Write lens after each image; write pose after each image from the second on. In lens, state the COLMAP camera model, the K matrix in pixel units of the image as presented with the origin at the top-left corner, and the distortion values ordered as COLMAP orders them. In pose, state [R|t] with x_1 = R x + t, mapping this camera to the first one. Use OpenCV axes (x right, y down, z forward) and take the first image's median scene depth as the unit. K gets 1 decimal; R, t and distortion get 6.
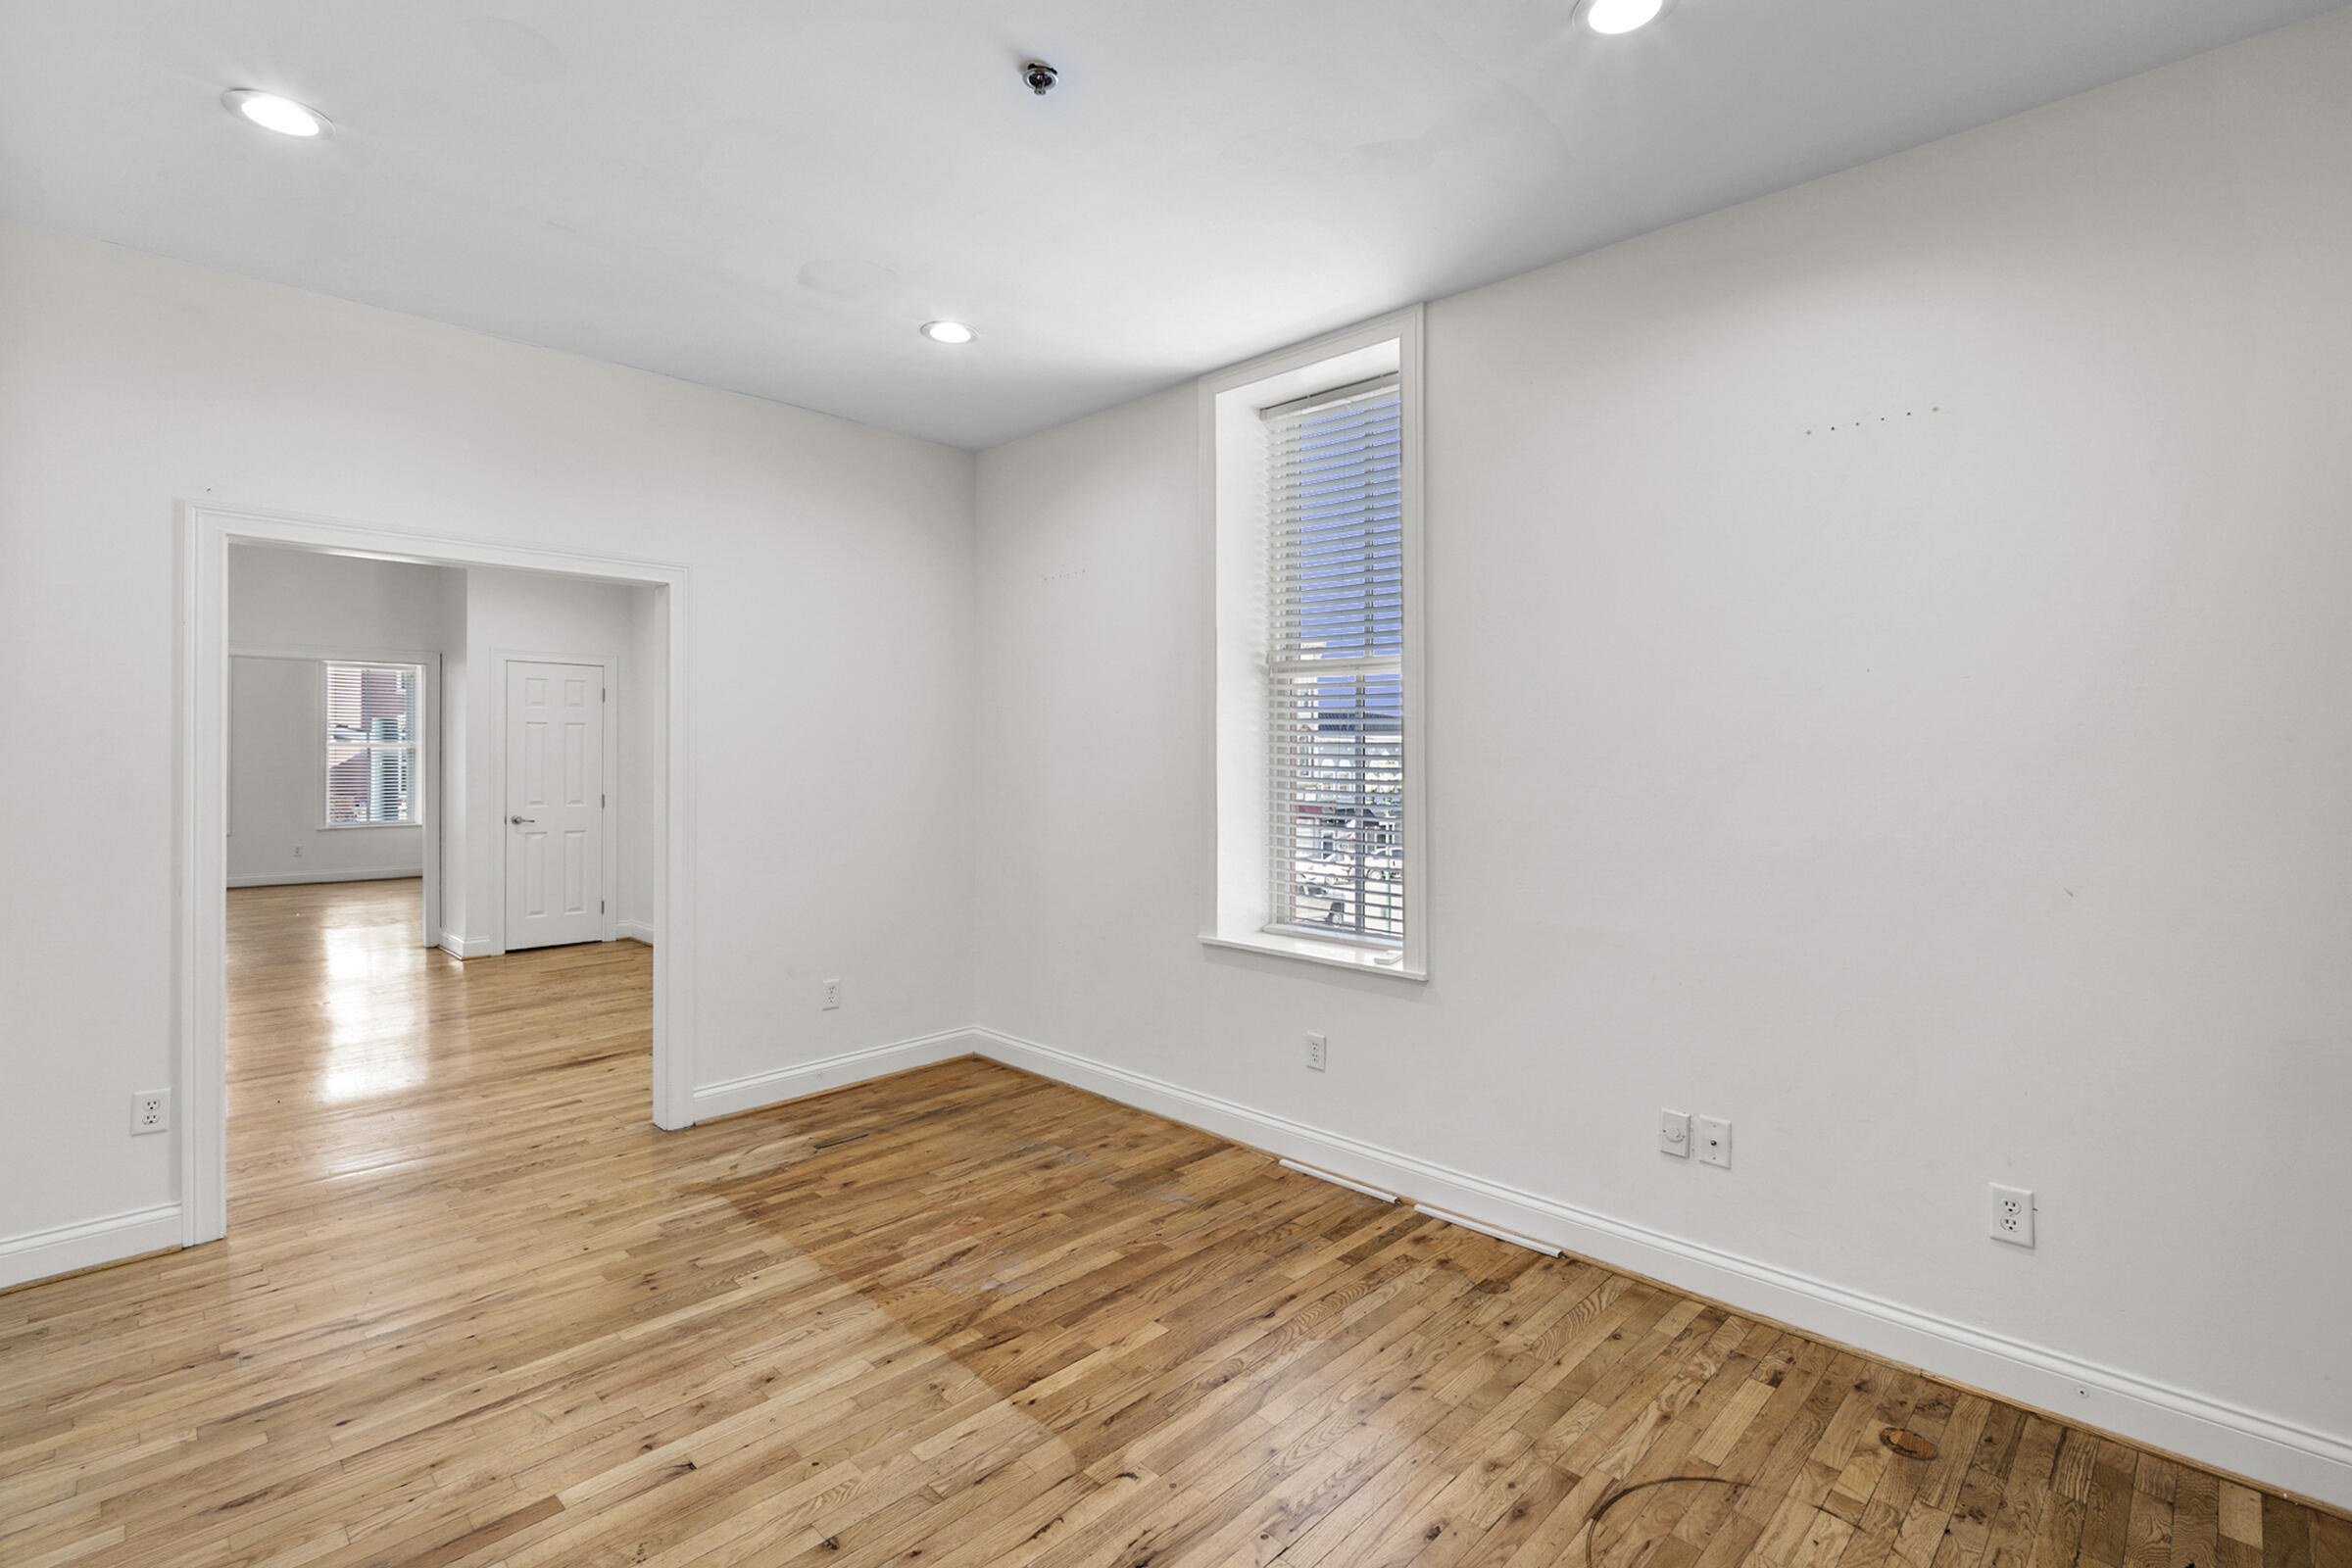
lens RADIAL K [[1022.0, 0, 1197.4], [0, 1022.0, 739.2], [0, 0, 1]] dist [-0.001671, -0.000138]
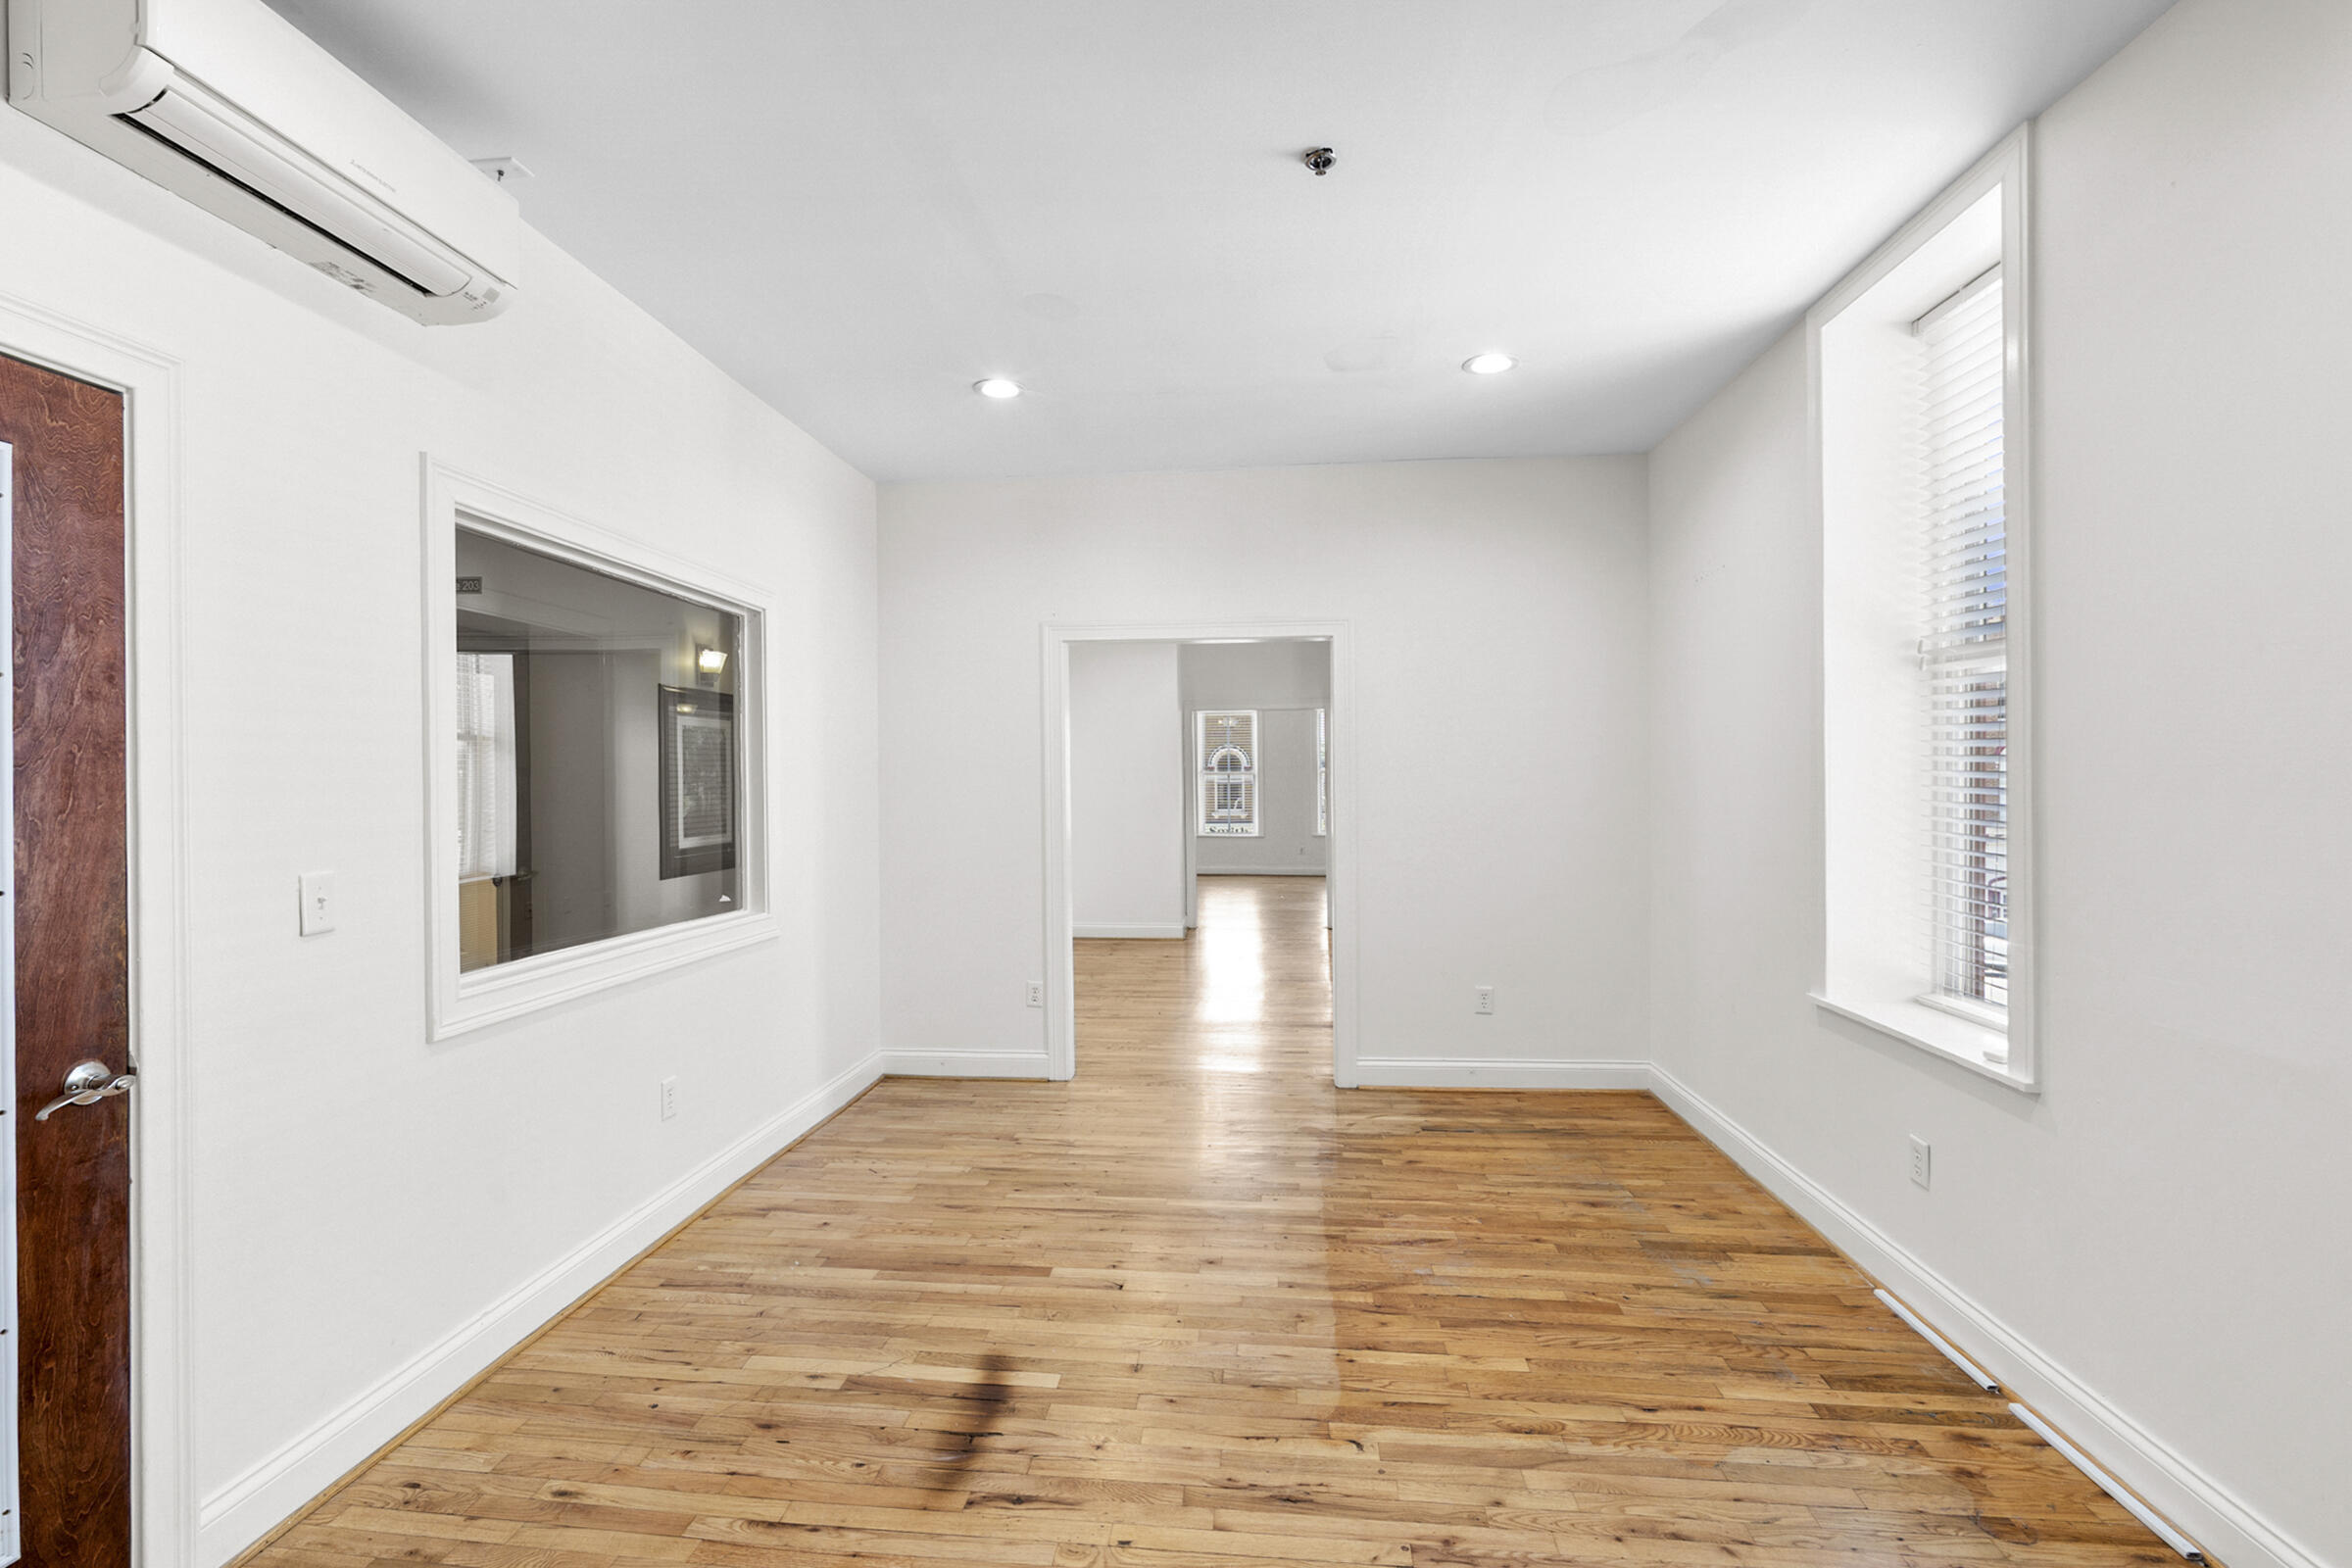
lens RADIAL K [[1022.0, 0, 1178.1], [0, 1022.0, 776.7], [0, 0, 1]] dist [-0.001671, -0.000138]
pose [[0.647338, -0.005508, -0.762183, 0.409227], [0.017887, 0.999808, 0.007967, 0.002915], [0.761993, -0.018790, 0.647312, 0.110549]]
